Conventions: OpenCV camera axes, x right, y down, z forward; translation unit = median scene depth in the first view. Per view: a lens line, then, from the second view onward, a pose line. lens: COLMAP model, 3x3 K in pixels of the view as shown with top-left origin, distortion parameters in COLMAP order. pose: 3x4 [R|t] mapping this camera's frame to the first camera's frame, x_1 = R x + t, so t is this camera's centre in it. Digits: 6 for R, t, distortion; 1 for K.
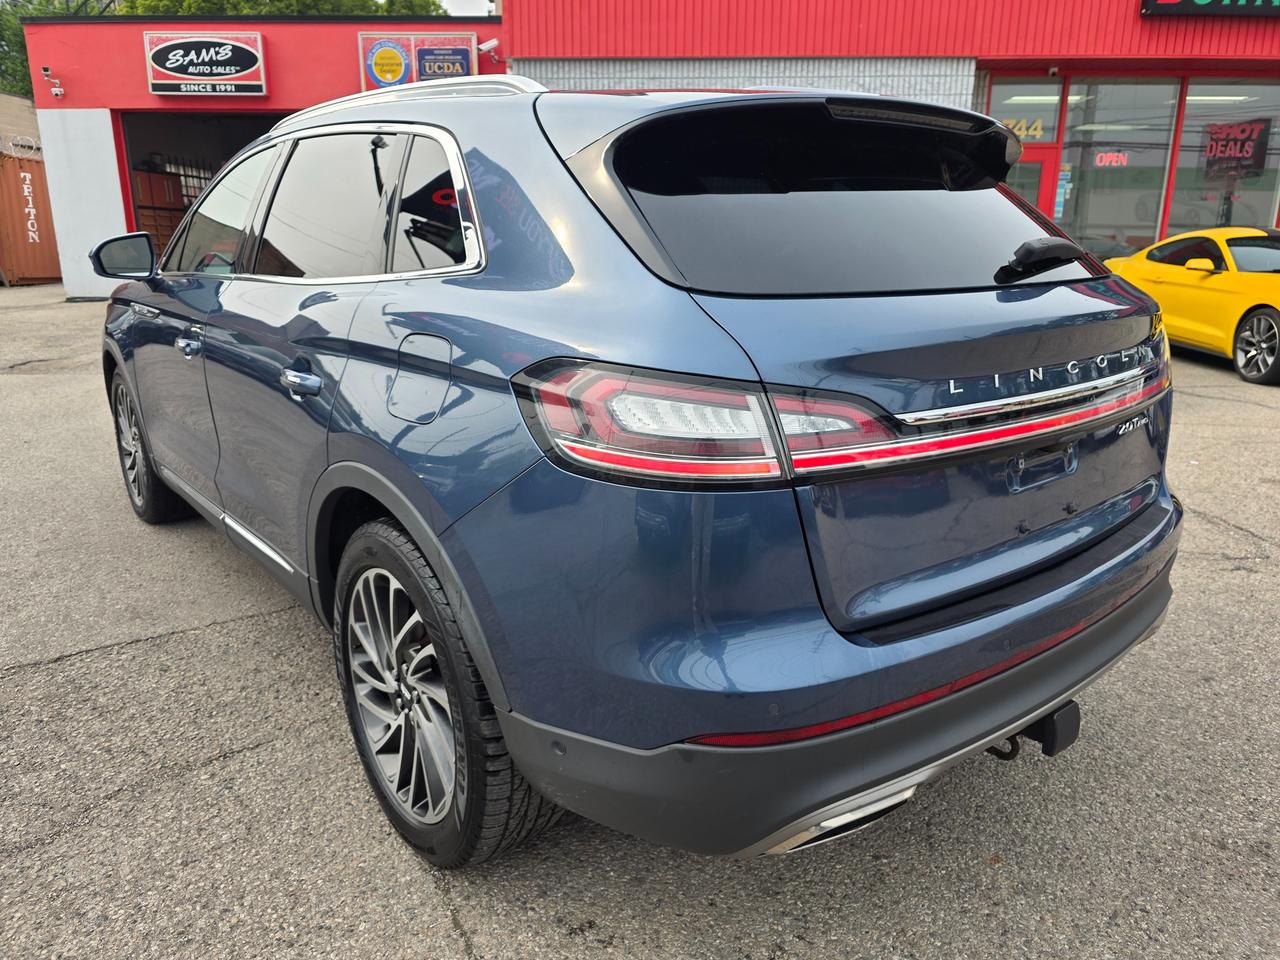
lens RADIAL K [[852.1, 0, 641.6], [0, 852.1, 487.6], [0, 0, 1]] dist [0.037783, -0.035004]
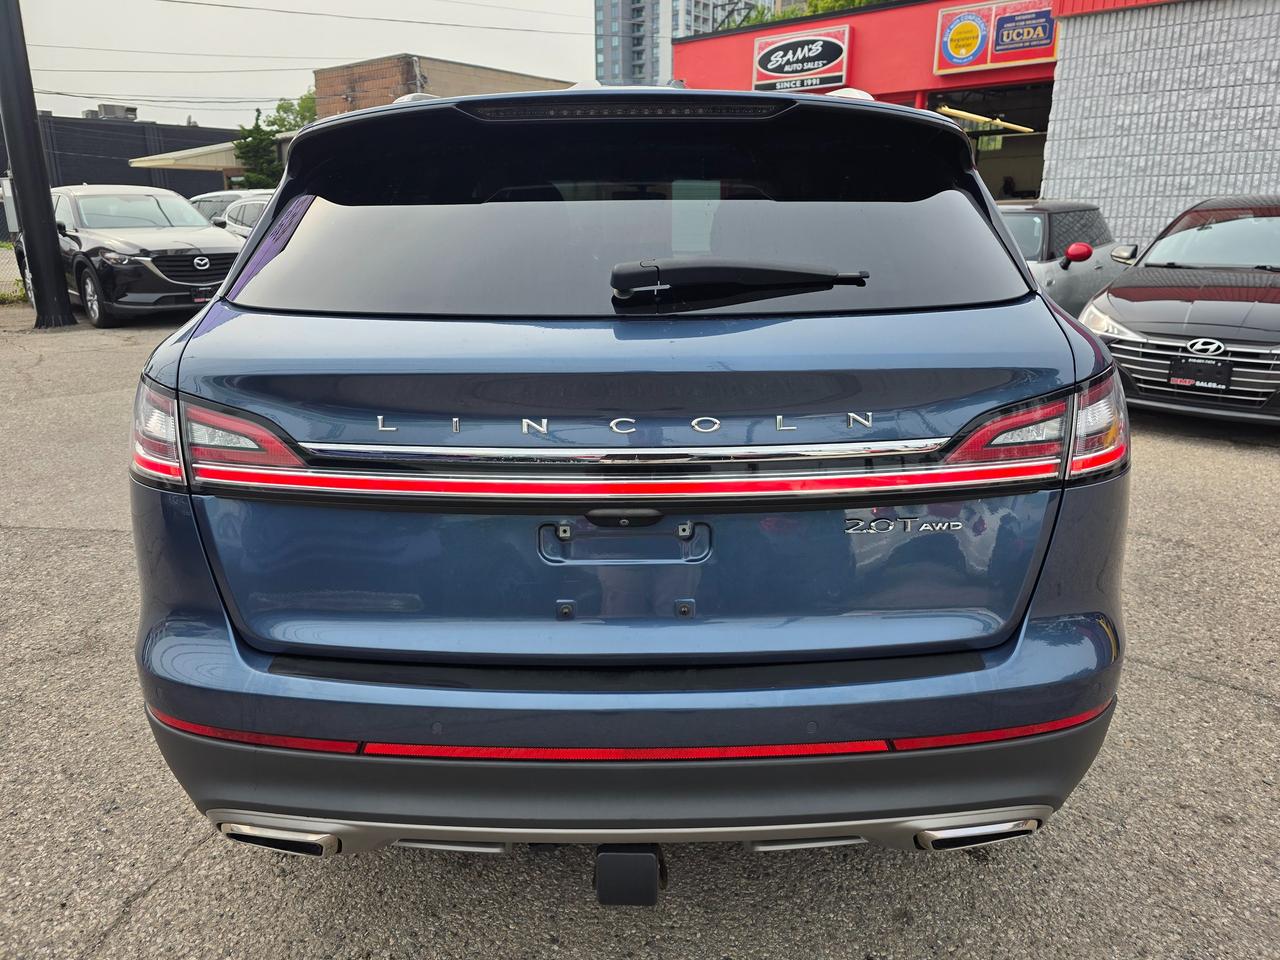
lens RADIAL K [[852.1, 0, 637.3], [0, 852.1, 475.8], [0, 0, 1]] dist [0.037783, -0.035004]
pose [[0.774065, 0.176895, -0.607891, 0.094967], [-0.170670, 0.982930, 0.068706, -0.014400], [0.609668, 0.050566, 0.791042, 0.038139]]
